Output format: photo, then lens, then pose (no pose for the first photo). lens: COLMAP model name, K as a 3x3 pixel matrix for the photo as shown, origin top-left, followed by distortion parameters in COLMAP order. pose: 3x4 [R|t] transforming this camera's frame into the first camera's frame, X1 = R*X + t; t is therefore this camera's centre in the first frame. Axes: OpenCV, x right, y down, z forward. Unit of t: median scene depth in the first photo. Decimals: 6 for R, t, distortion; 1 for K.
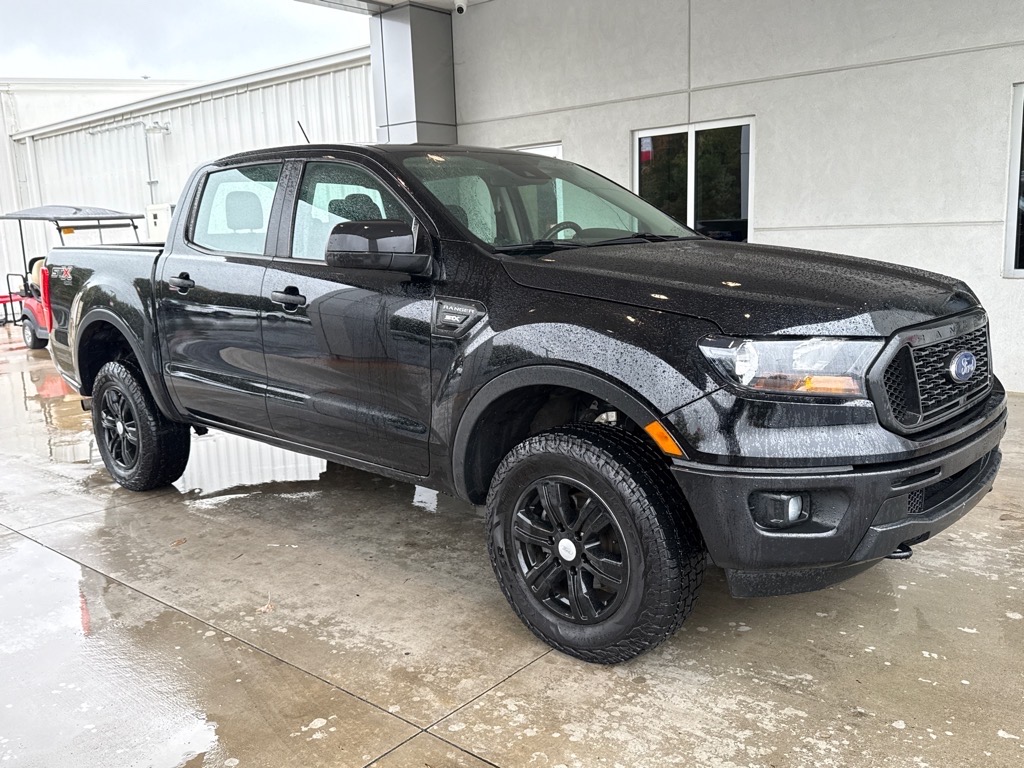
lens RADIAL K [[901.4, 0, 512.0], [0, 901.4, 384.0], [0, 0, 1]] dist [0.031573, -0.013814]
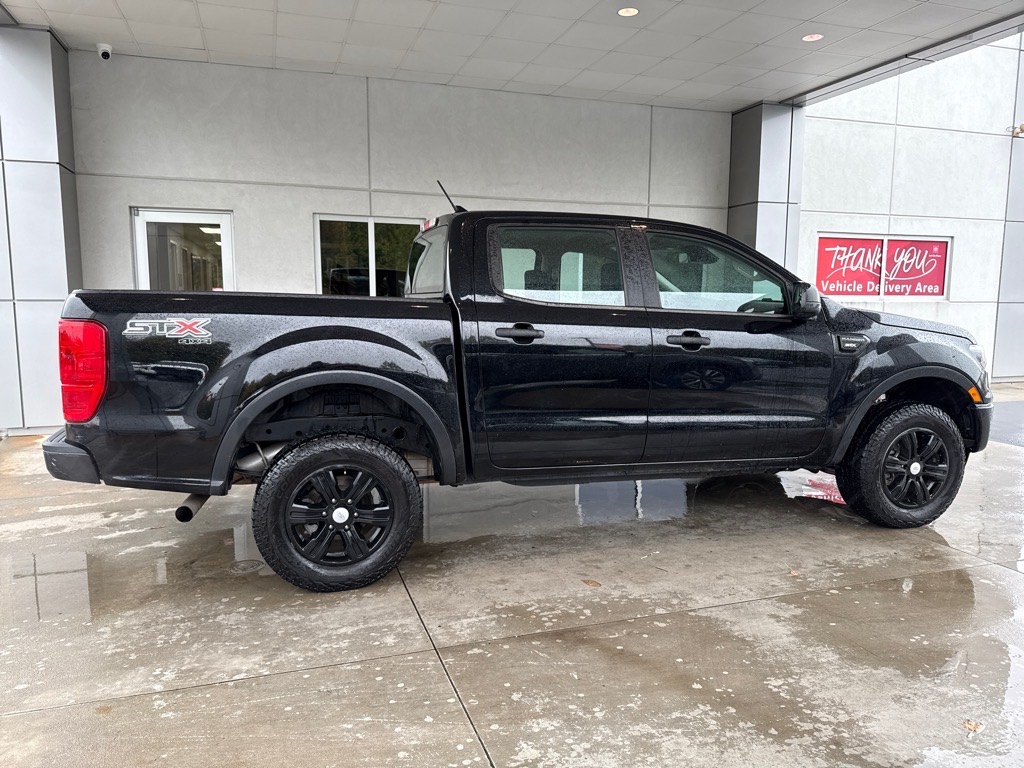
lens RADIAL K [[746.7, 0, 512.0], [0, 746.7, 384.0], [0, 0, 1]] dist [0.033260, -0.074715]
pose [[0.489218, -0.053346, 0.870529, -1.280894], [0.121747, 0.992532, -0.007596, -0.056946], [-0.863622, 0.109701, 0.492059, 0.731220]]
